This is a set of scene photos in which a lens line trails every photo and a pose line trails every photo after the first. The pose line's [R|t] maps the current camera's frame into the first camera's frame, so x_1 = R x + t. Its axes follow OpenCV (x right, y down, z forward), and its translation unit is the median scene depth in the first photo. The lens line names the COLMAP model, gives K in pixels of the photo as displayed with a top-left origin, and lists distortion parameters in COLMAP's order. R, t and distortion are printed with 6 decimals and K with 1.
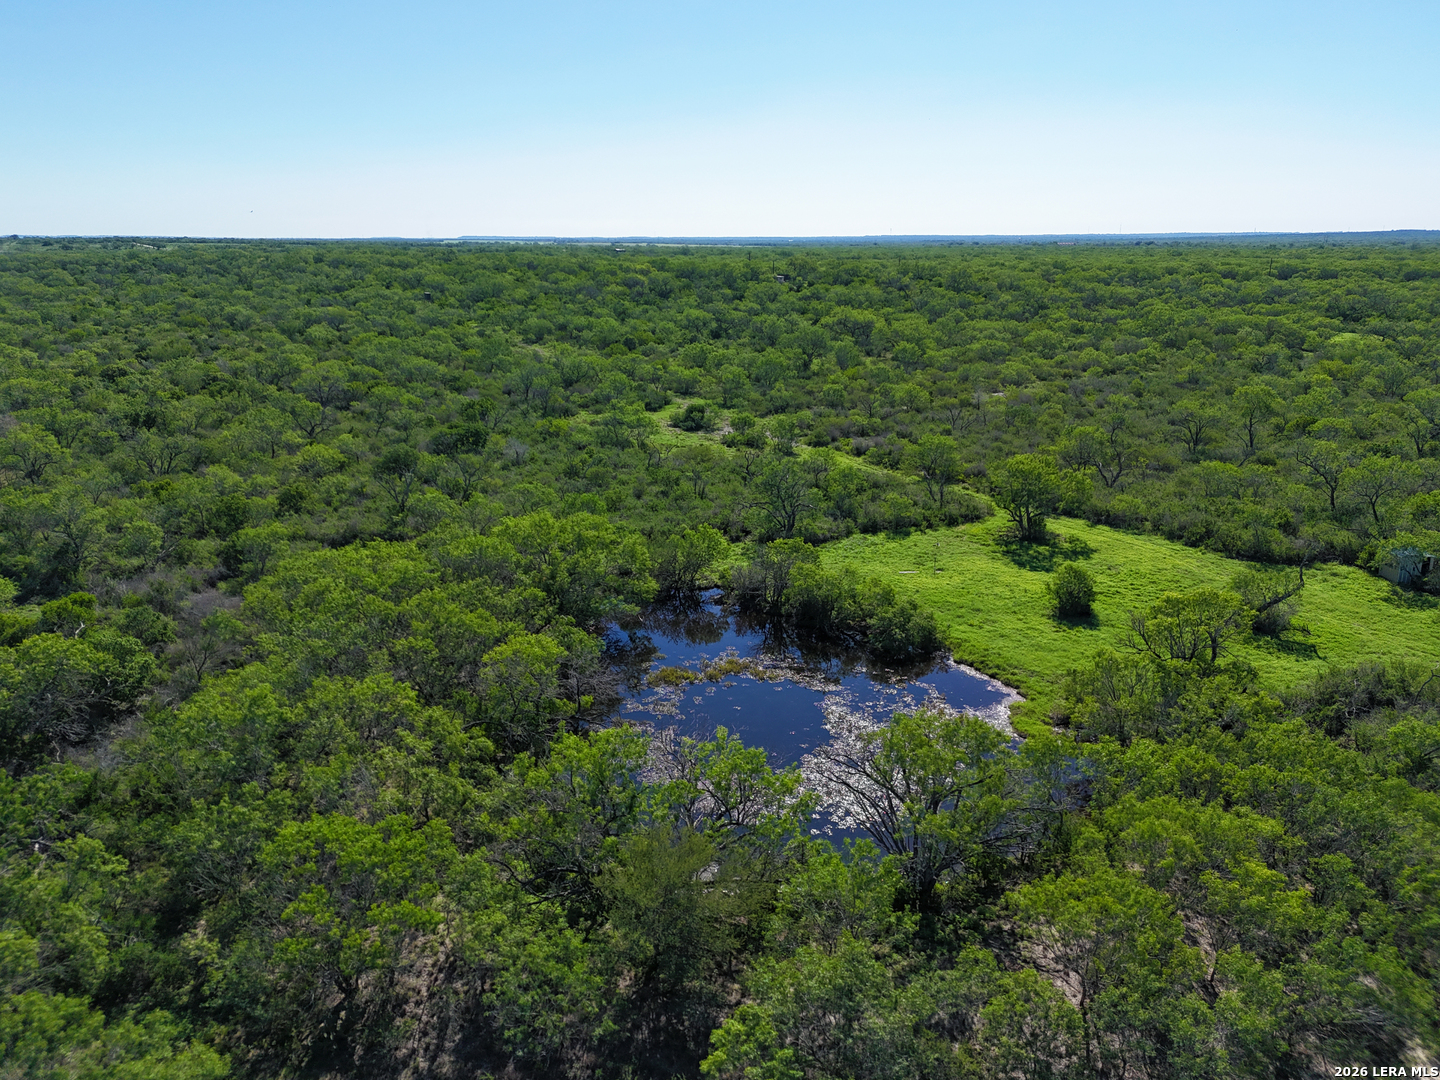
lens RADIAL K [[1060.5, 0, 720.0], [0, 1060.5, 540.0], [0, 0, 1]] dist [0.094624, -0.114206]
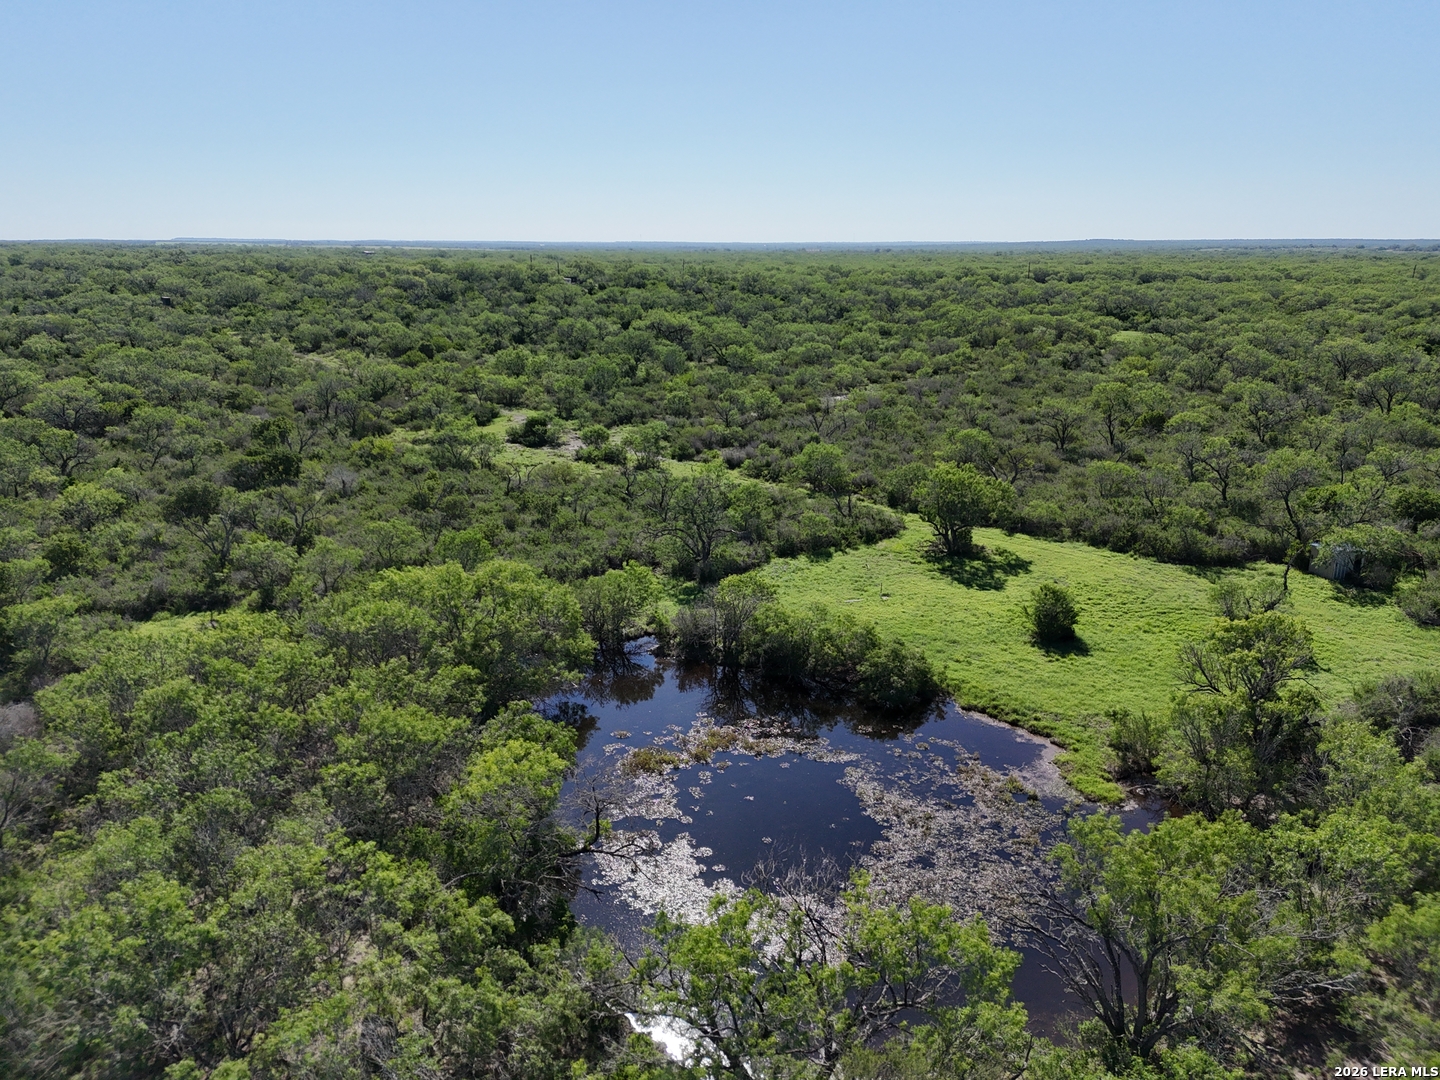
lens RADIAL K [[1060.5, 0, 720.0], [0, 1060.5, 540.0], [0, 0, 1]] dist [0.094624, -0.114206]
pose [[0.974740, -0.056391, 0.216108, -0.077615], [0.057464, 0.998347, 0.001318, -0.017966], [-0.215825, 0.011133, 0.976369, 0.099135]]
